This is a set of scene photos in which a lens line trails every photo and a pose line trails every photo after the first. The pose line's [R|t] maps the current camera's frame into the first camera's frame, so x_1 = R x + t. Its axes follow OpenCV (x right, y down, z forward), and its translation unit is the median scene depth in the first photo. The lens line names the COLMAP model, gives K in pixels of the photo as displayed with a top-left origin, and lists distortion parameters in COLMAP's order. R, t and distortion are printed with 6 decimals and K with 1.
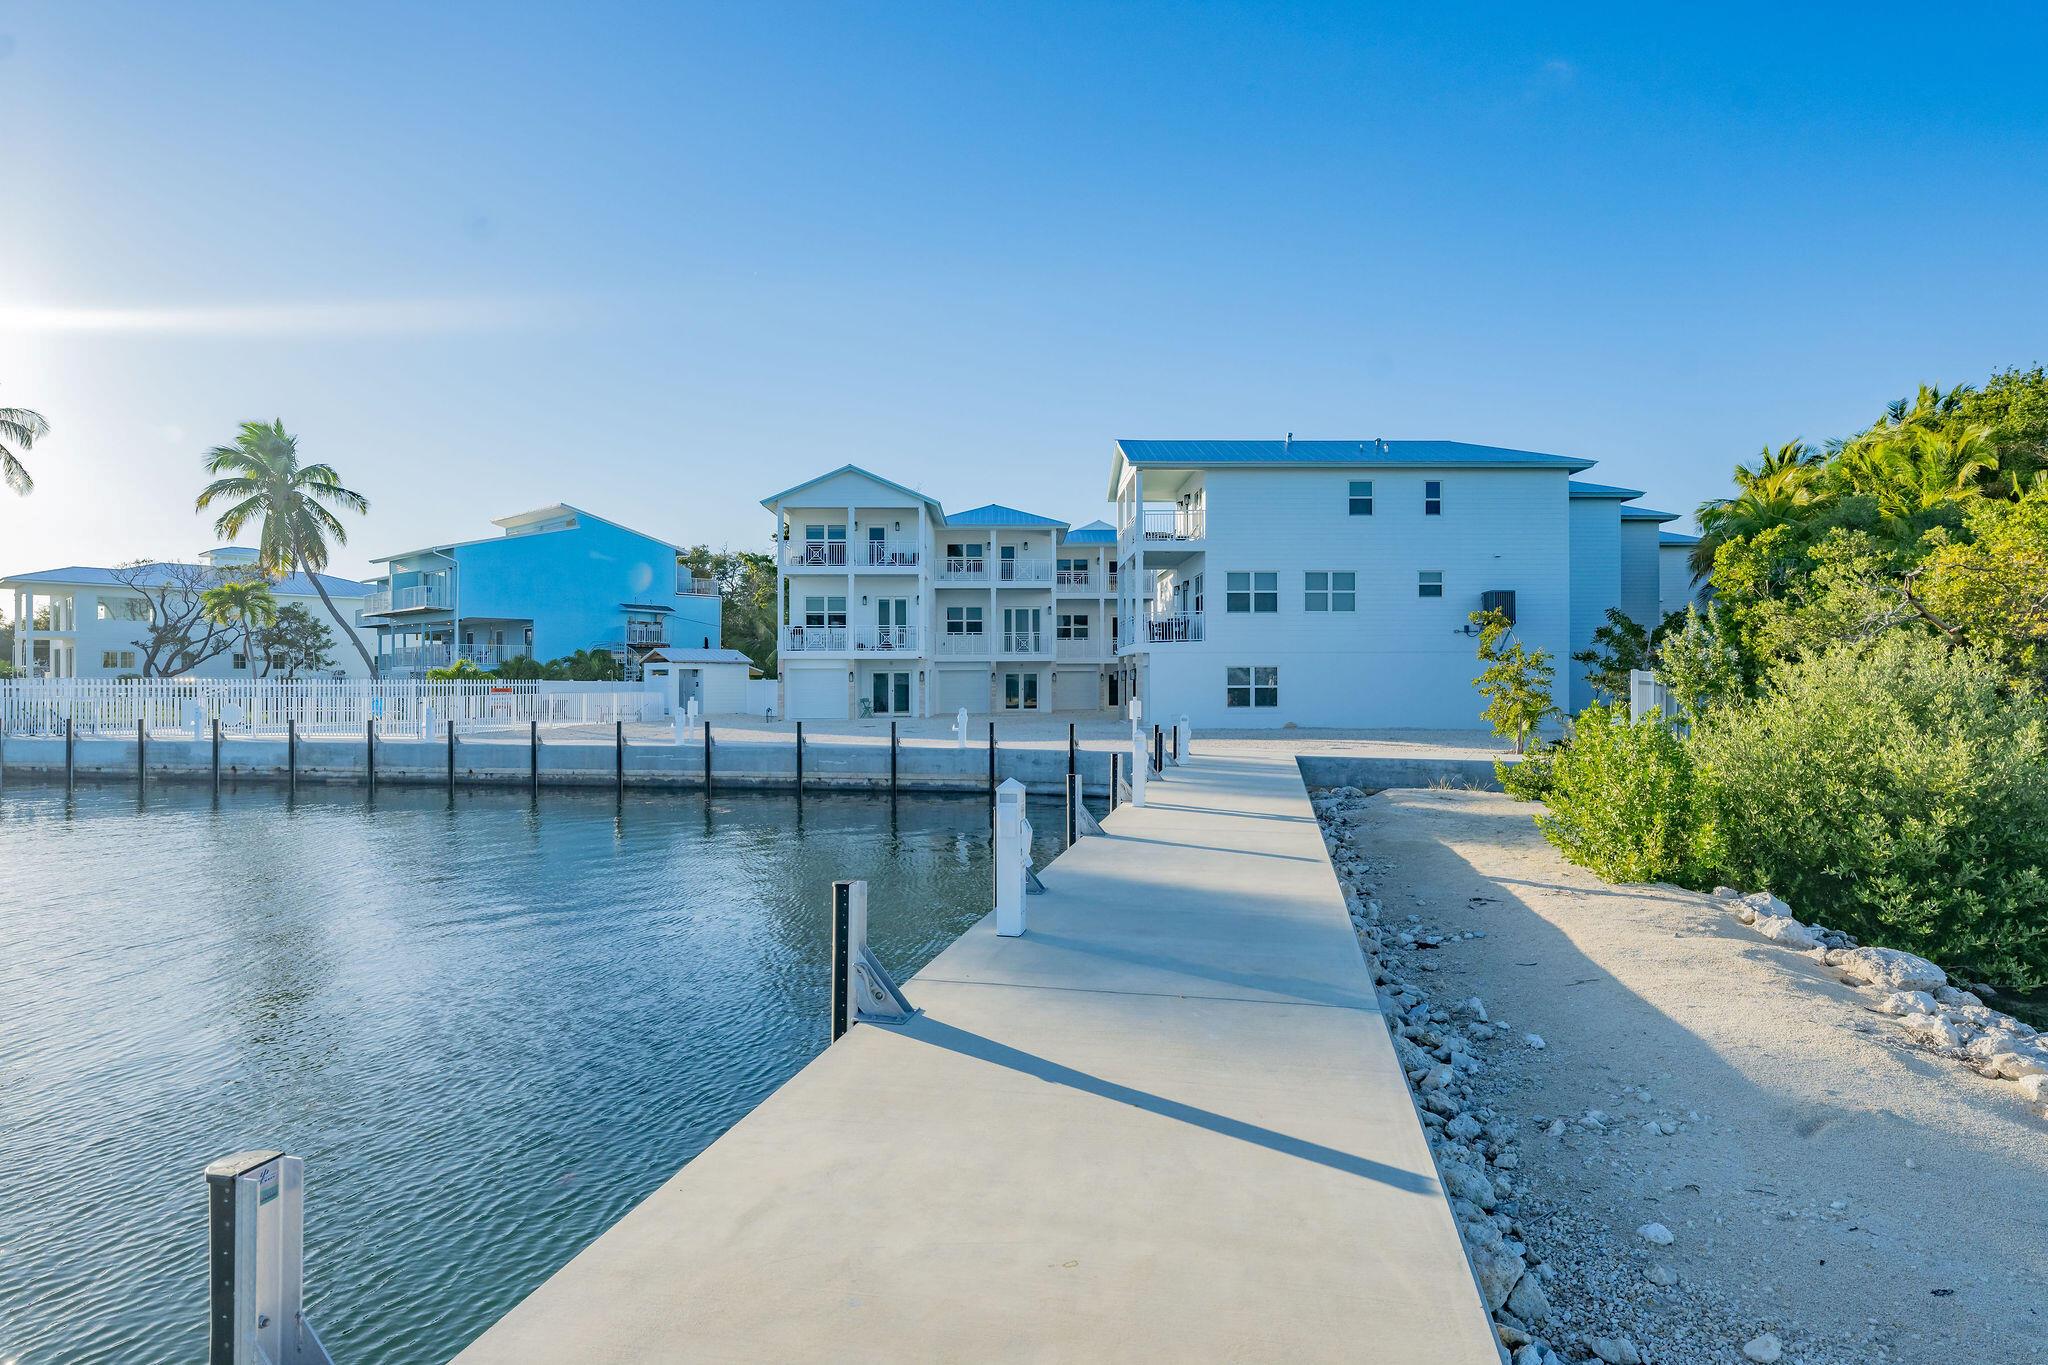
lens RADIAL K [[1065.1, 0, 1024.0], [0, 1065.1, 682.5], [0, 0, 1]] dist [0.003209, -0.002456]
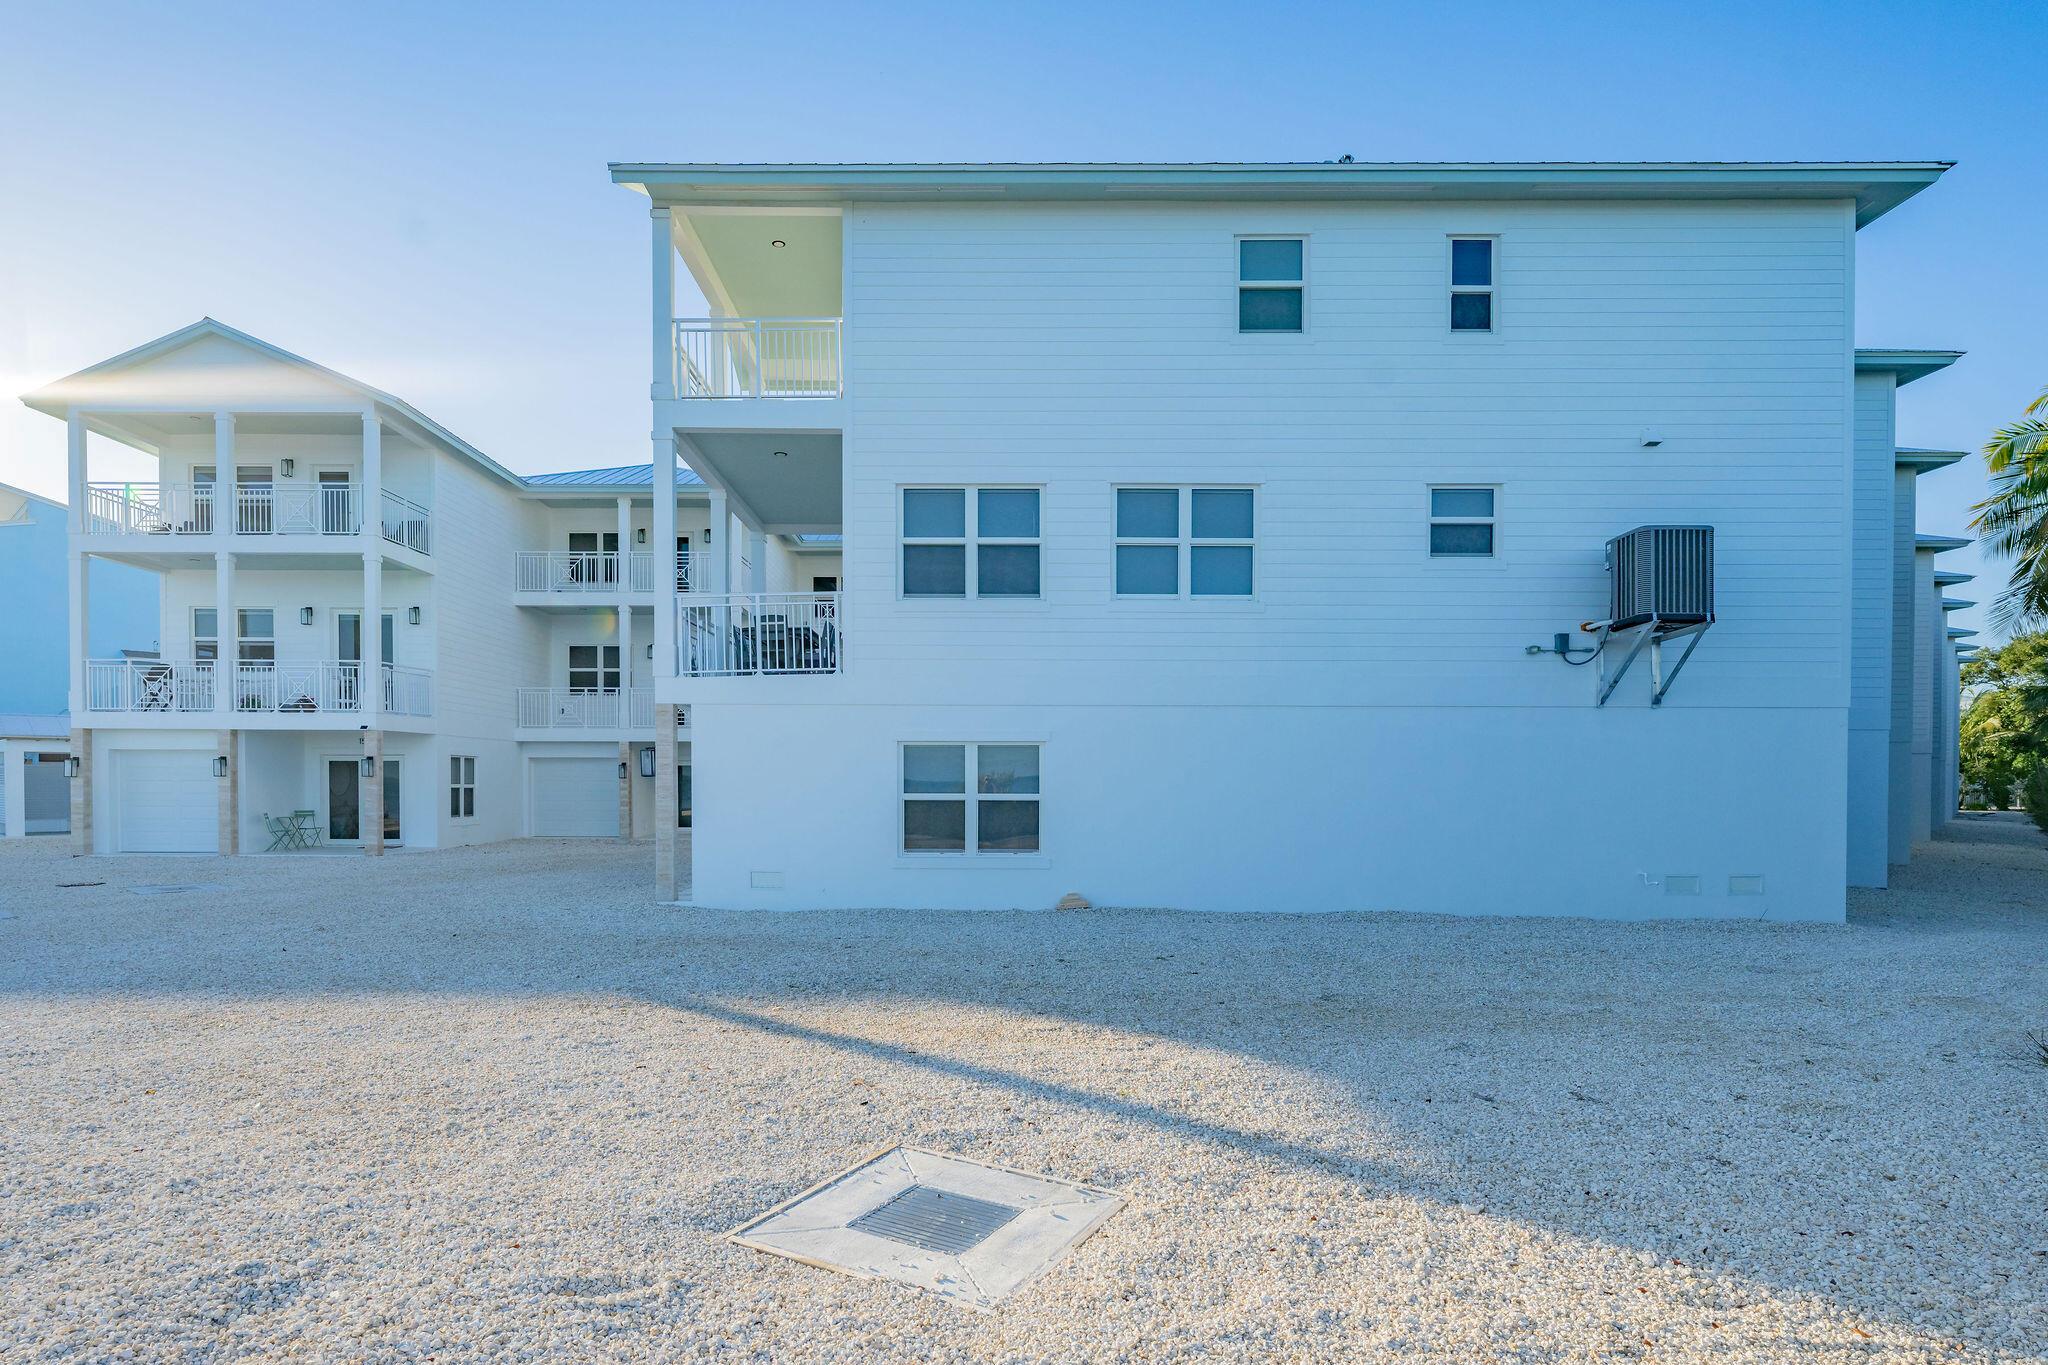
lens RADIAL K [[1110.2, 0, 961.3], [0, 1110.2, 789.9], [0, 0, 1]] dist [0.001996, -0.000614]
pose [[0.999043, 0.007733, -0.043050, 0.227312], [-0.007349, 0.999932, 0.009079, -0.002180], [0.043117, -0.008754, 0.999032, 0.612083]]
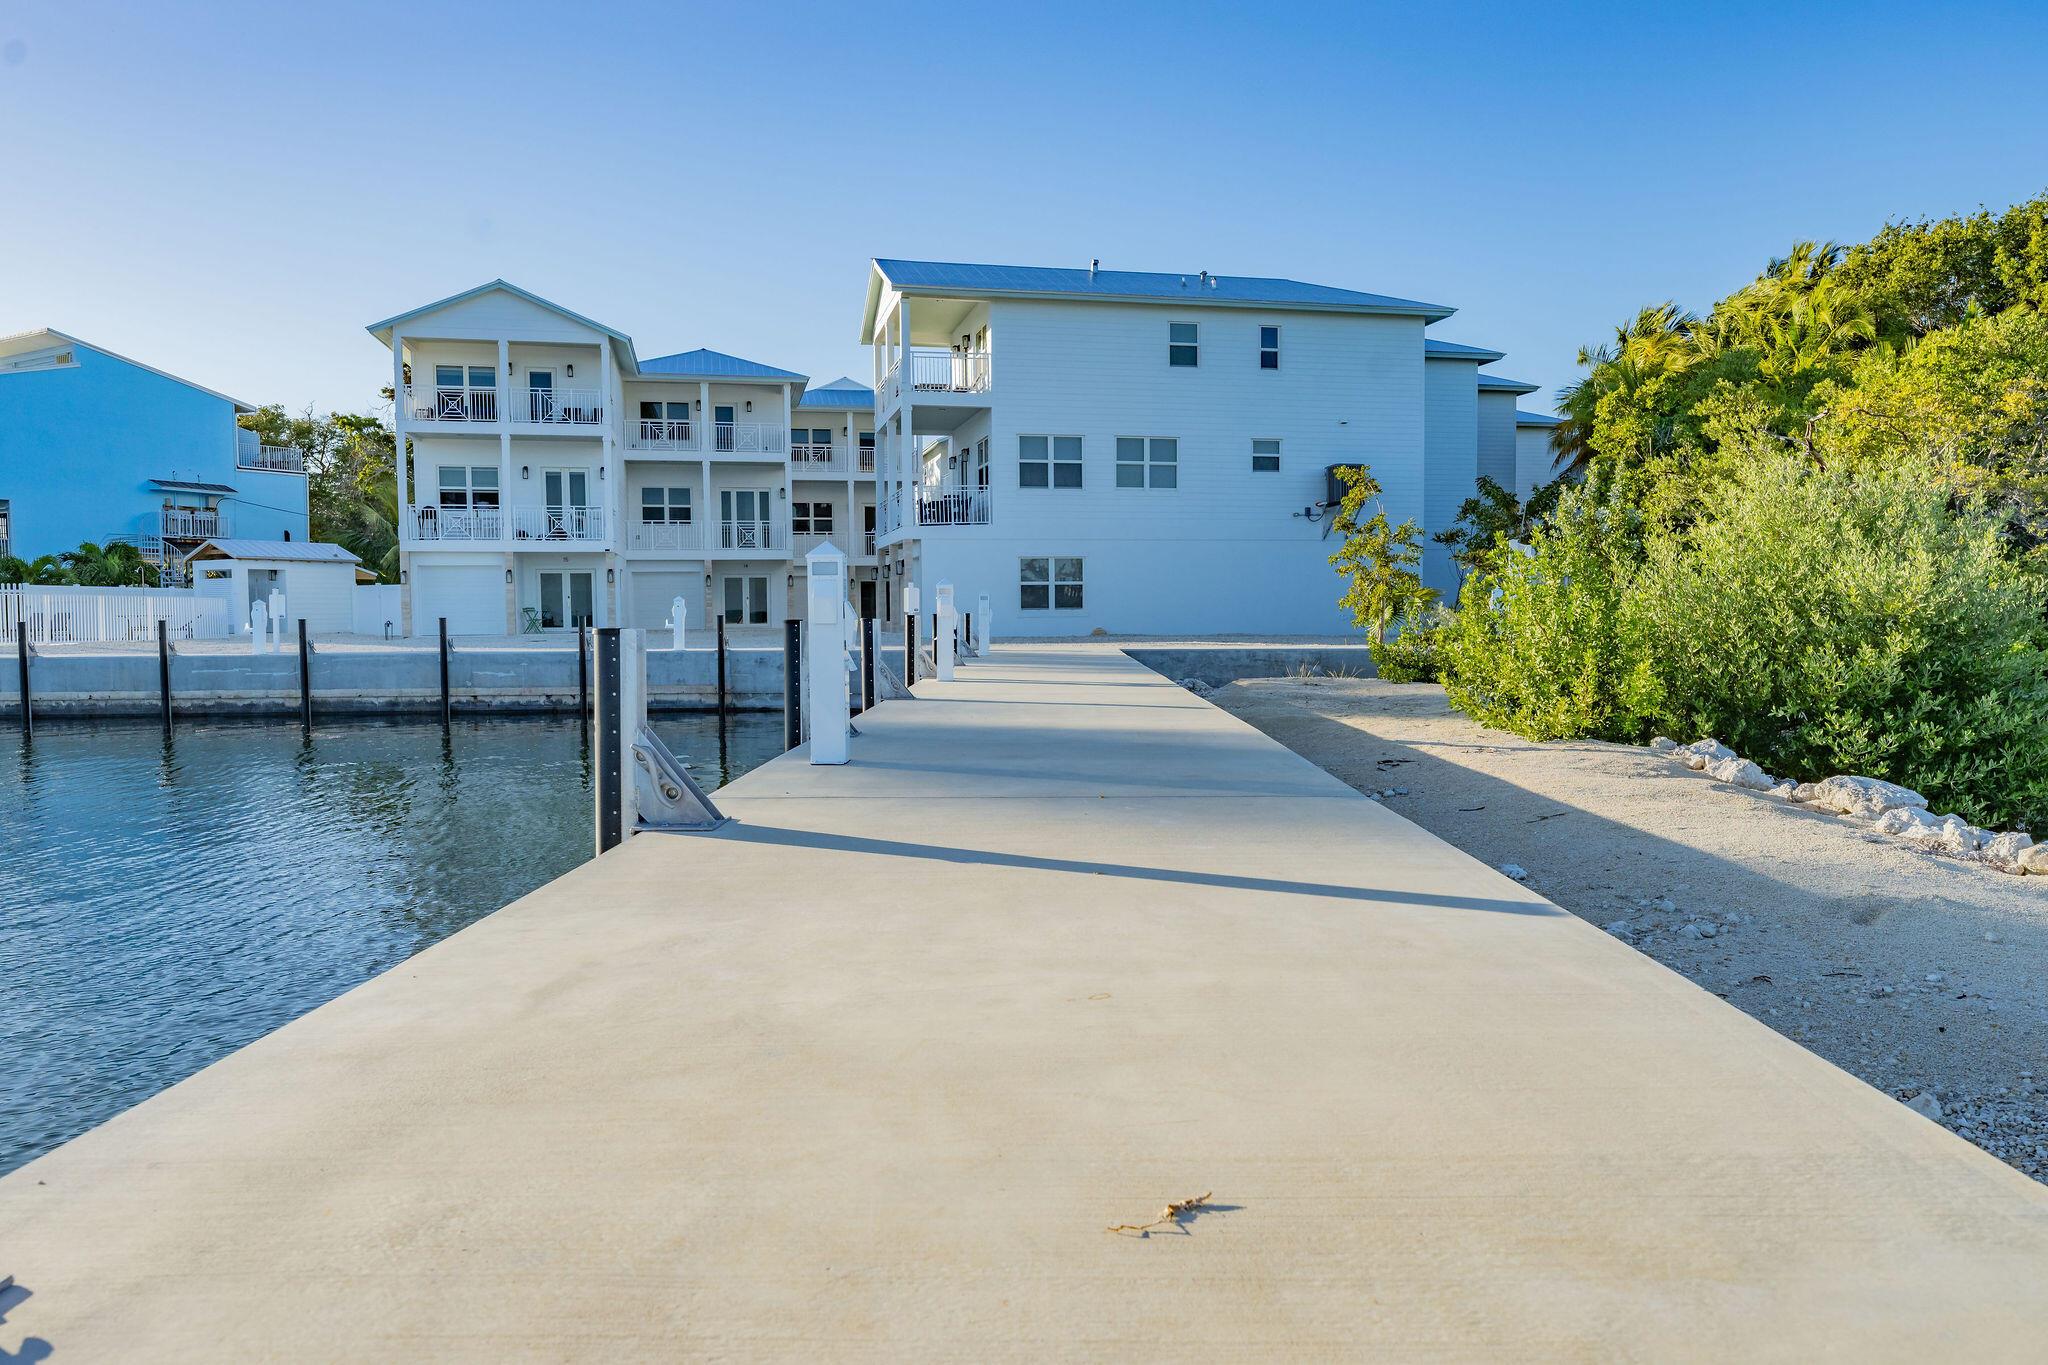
lens RADIAL K [[1366.7, 0, 1024.0], [0, 1366.7, 682.5], [0, 0, 1]] dist [0.002109, -0.000631]
pose [[0.978749, -0.016530, 0.204393, -0.012497], [0.005941, 0.998613, 0.052313, 0.024093], [-0.204974, -0.049988, 0.977490, 0.016939]]
